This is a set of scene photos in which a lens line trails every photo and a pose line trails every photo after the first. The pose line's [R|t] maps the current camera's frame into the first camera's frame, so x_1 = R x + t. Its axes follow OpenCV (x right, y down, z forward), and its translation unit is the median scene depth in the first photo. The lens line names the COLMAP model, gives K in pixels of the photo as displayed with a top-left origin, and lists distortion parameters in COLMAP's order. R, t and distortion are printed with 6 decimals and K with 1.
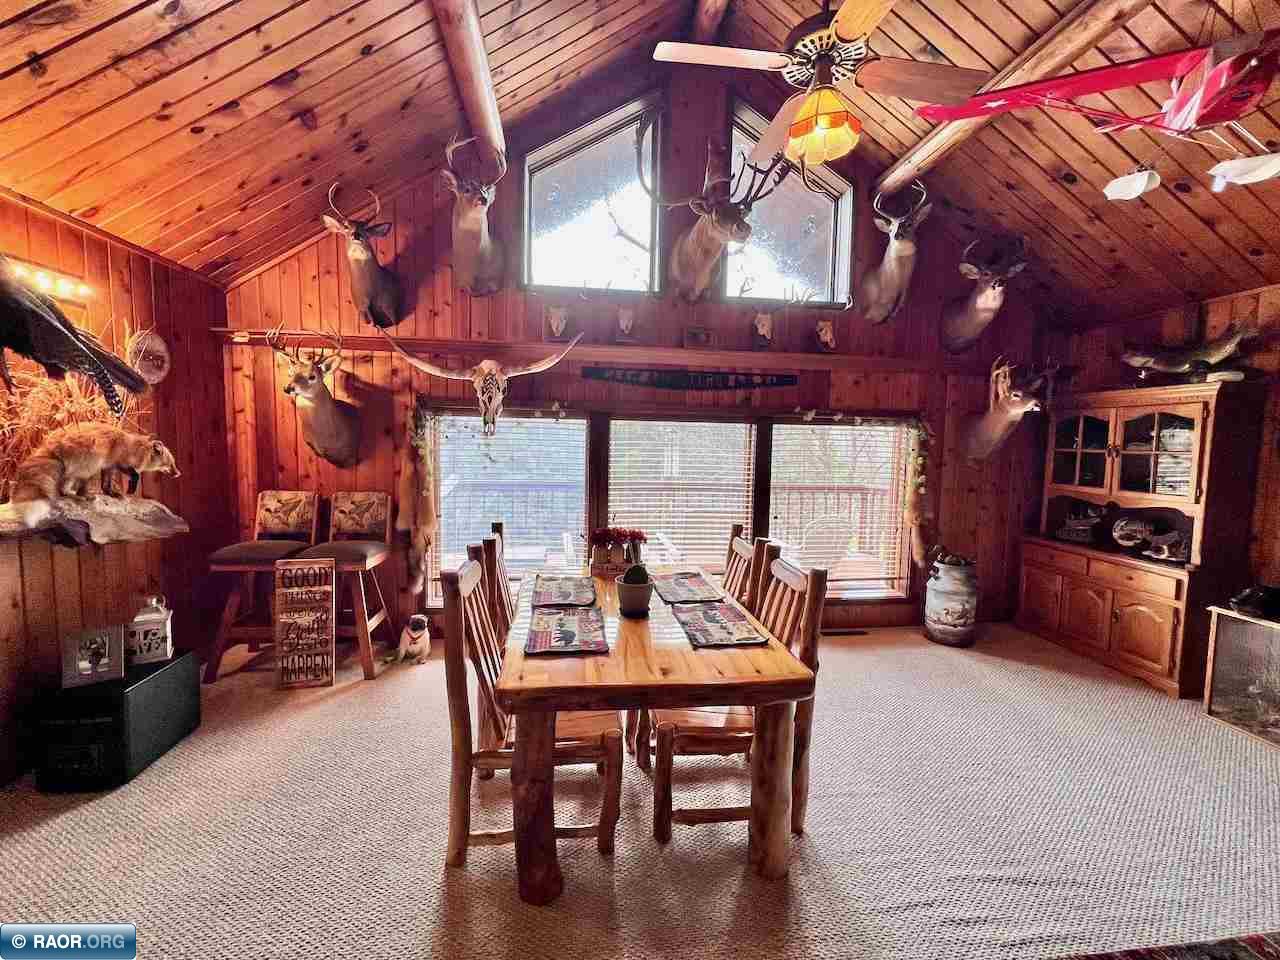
lens RADIAL K [[511.0, 0, 635.3], [0, 511.0, 479.0], [0, 0, 1]] dist [0.001364, -0.000871]
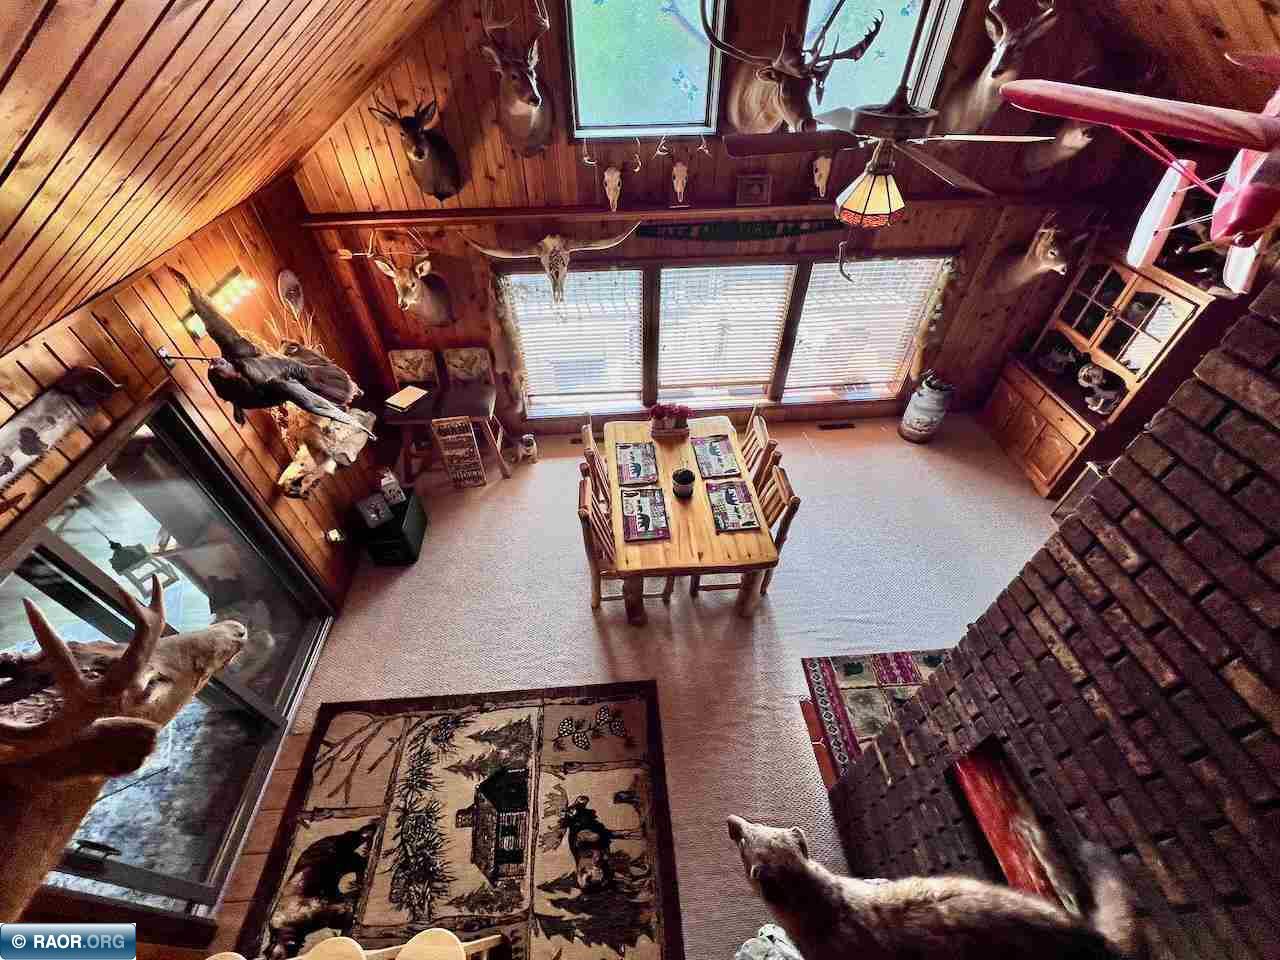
lens RADIAL K [[511.0, 0, 637.3], [0, 511.0, 475.8], [0, 0, 1]] dist [0.001364, -0.000871]
pose [[0.998489, 0.017559, -0.052078, -0.040726], [0.019910, 0.767654, 0.640555, -0.534249], [0.051226, -0.640624, 0.766144, -0.142049]]
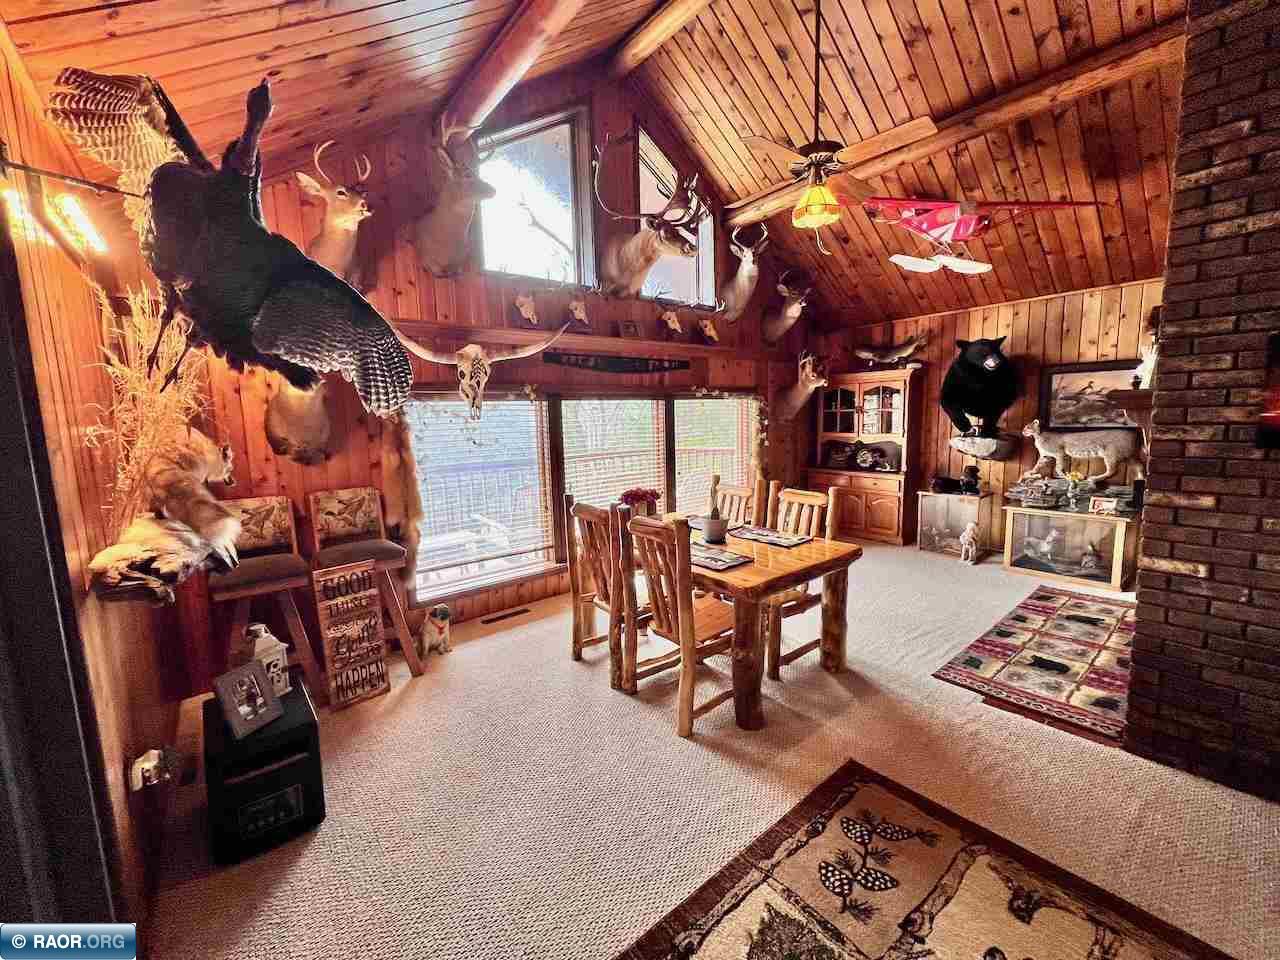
lens RADIAL K [[511.0, 0, 634.0], [0, 511.0, 477.8], [0, 0, 1]] dist [0.001364, -0.000871]
pose [[0.849667, -0.108872, 0.515957, -0.567966], [0.085731, 0.993957, 0.068556, -0.012700], [-0.520303, -0.014017, 0.853866, -0.032899]]
